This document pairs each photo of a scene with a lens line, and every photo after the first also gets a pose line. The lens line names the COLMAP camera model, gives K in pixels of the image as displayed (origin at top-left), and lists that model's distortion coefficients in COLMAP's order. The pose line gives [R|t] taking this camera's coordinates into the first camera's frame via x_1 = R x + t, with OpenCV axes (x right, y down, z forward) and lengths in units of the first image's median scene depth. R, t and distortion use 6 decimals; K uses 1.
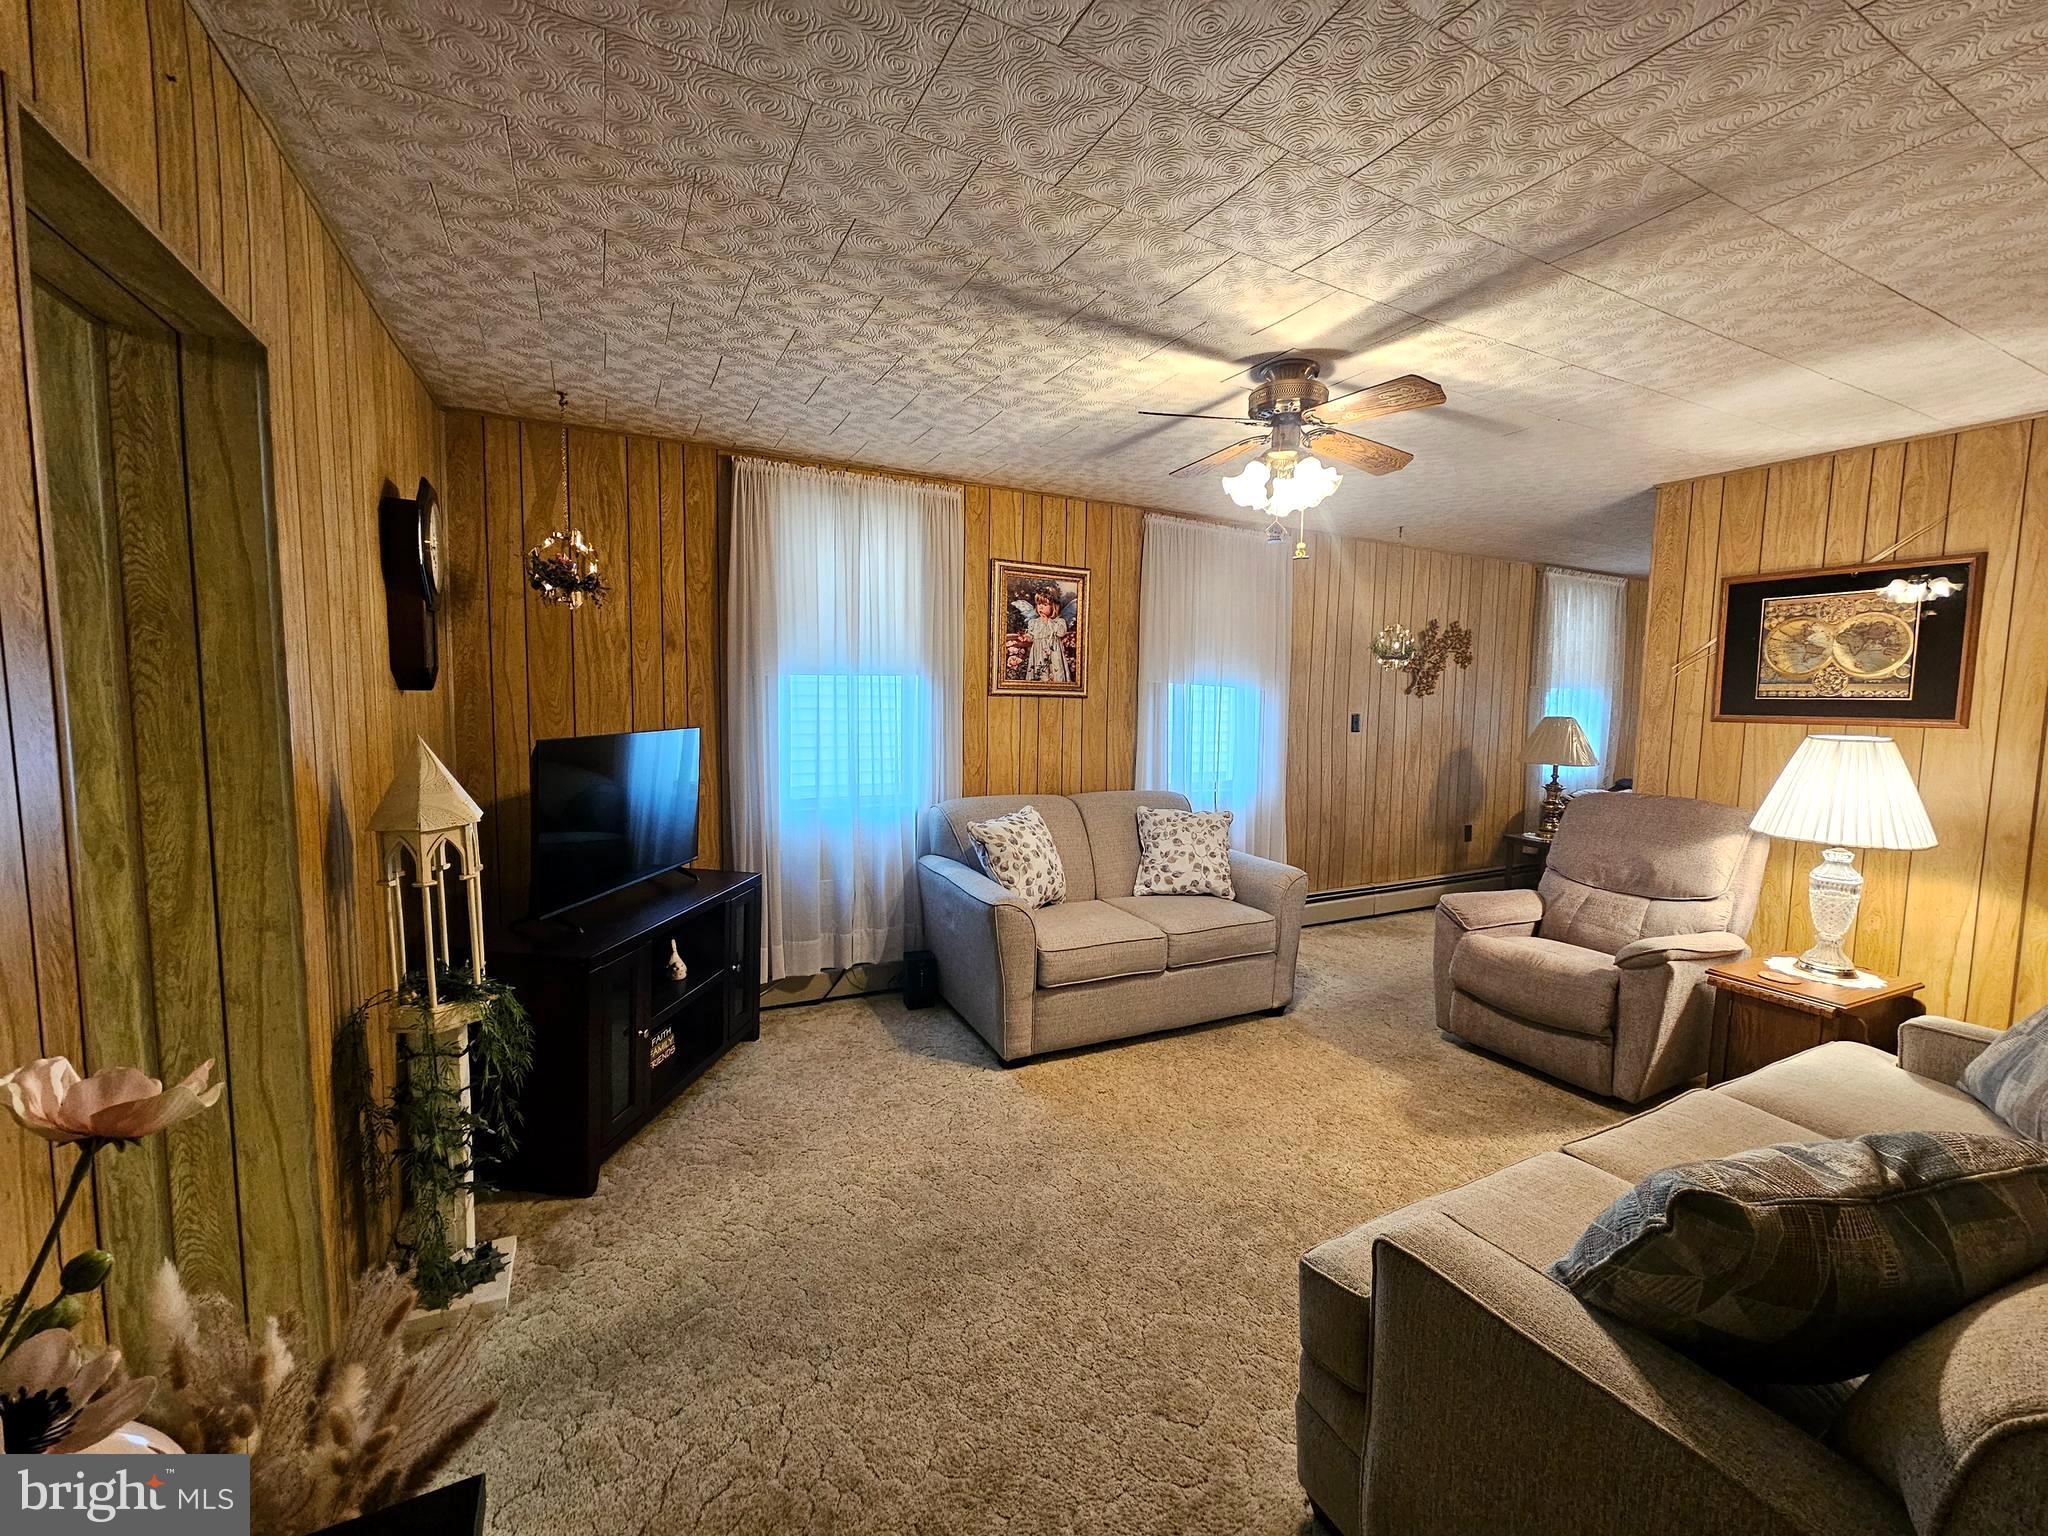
lens RADIAL K [[841.9, 0, 1041.7], [0, 841.9, 765.2], [0, 0, 1]] dist [0.002078, 0.000527]
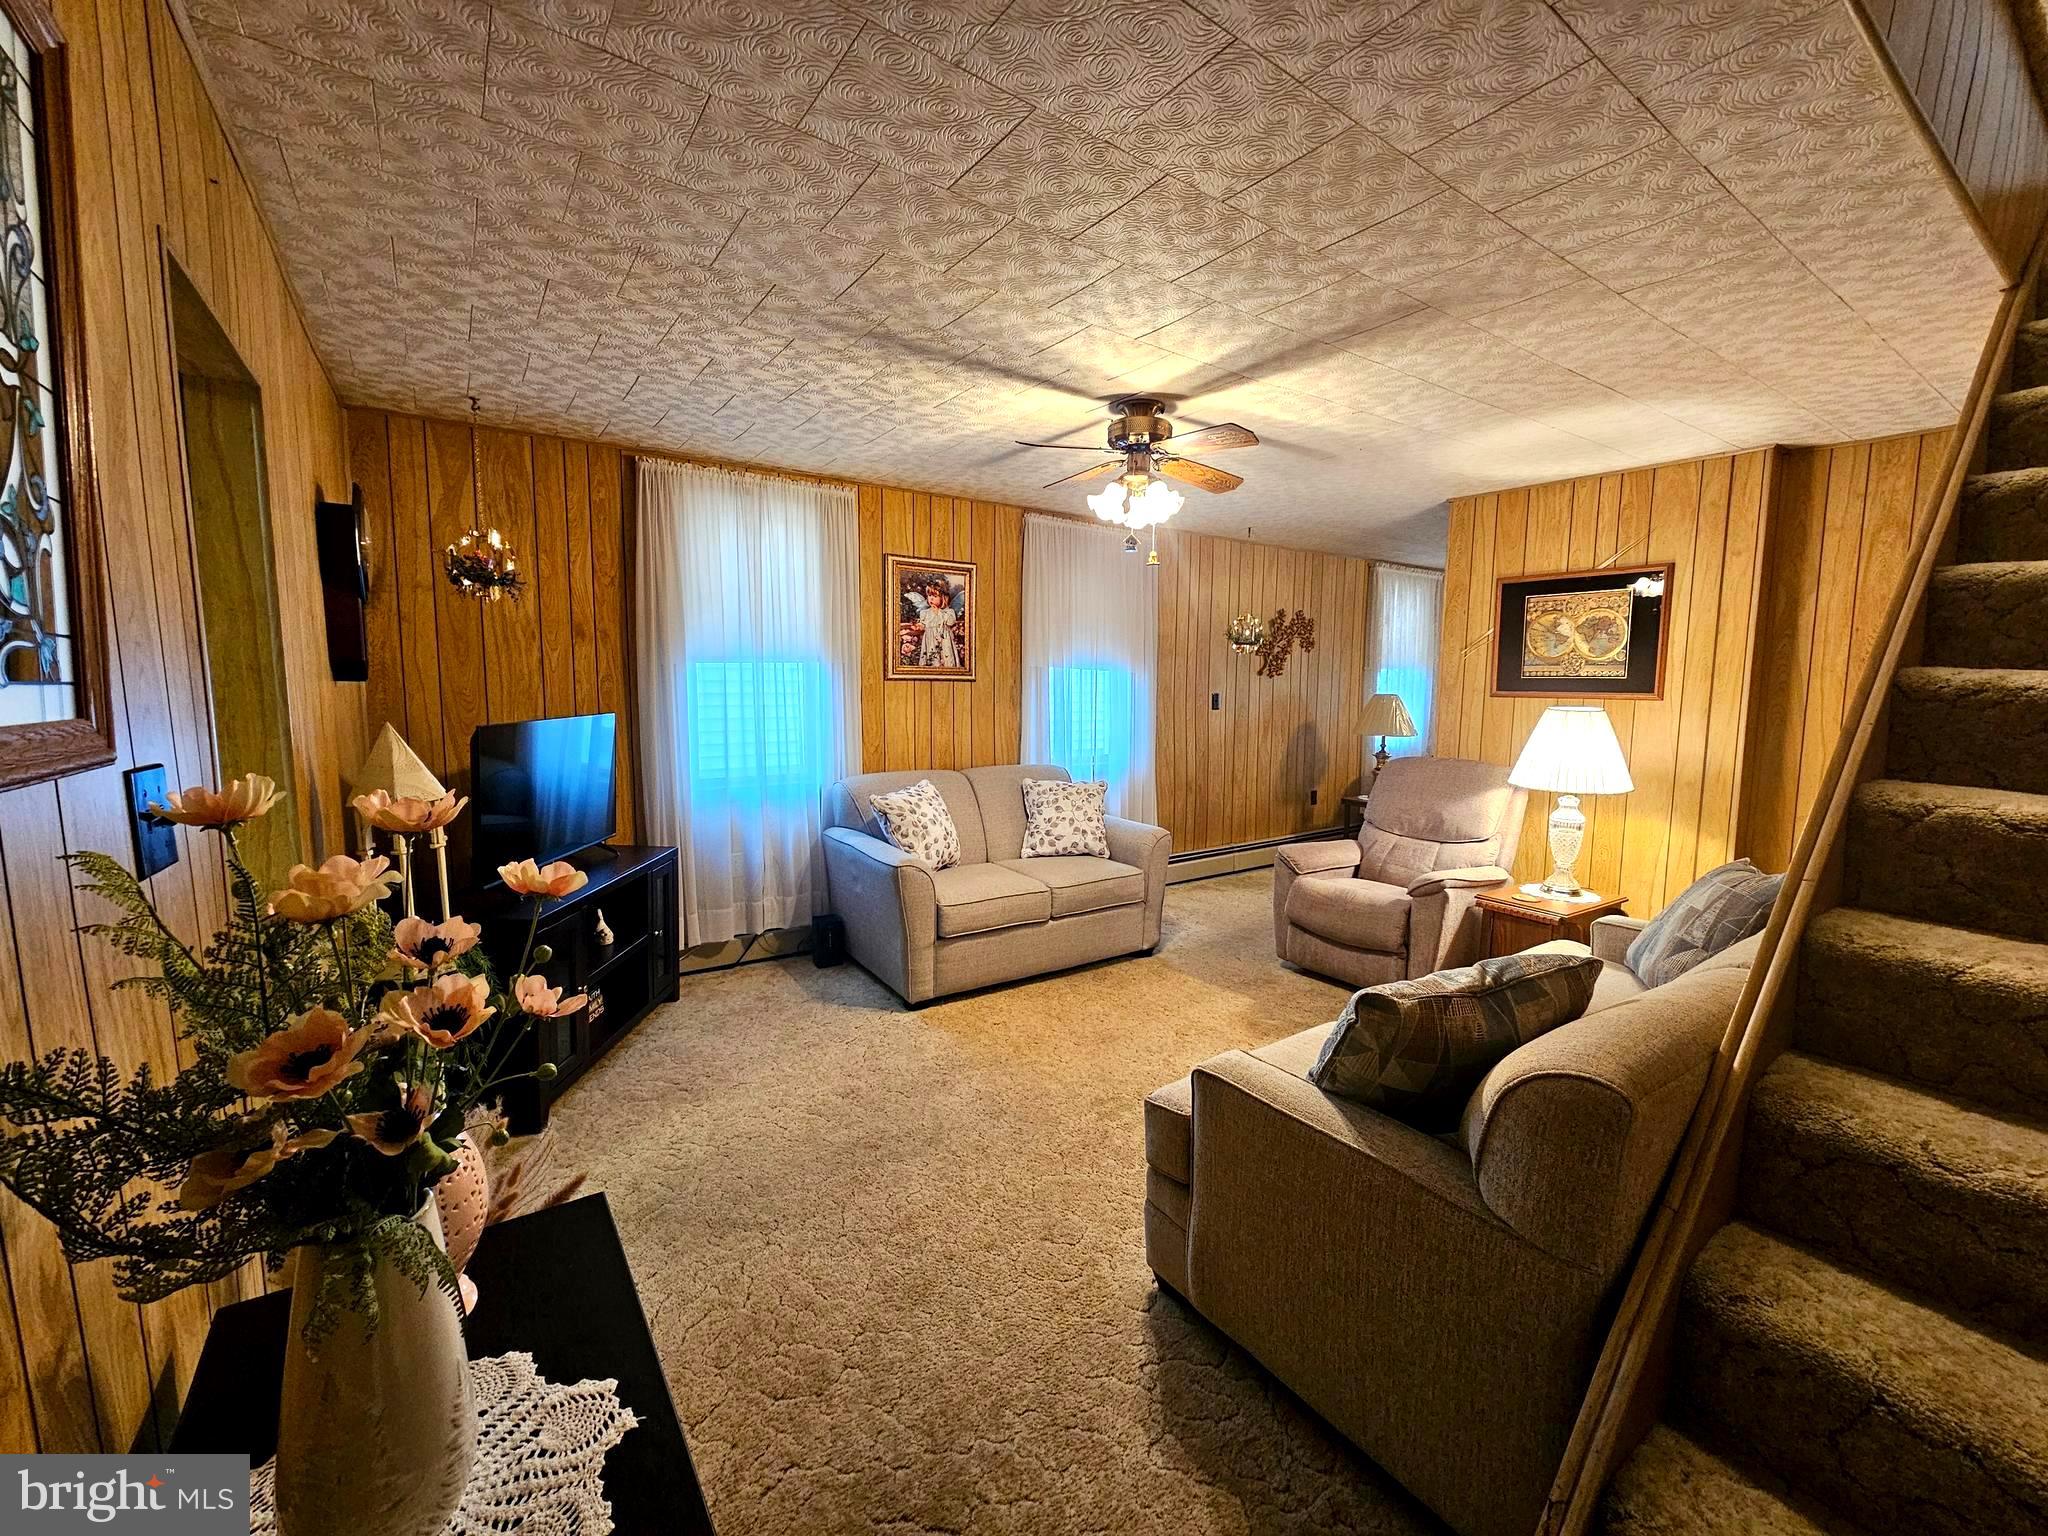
lens RADIAL K [[841.9, 0, 1041.7], [0, 841.9, 765.2], [0, 0, 1]] dist [0.002078, 0.000527]
pose [[0.991022, -0.021857, 0.131899, -0.012221], [0.018940, 0.999548, 0.023330, 0.008083], [-0.132349, -0.020623, 0.990989, -0.156171]]
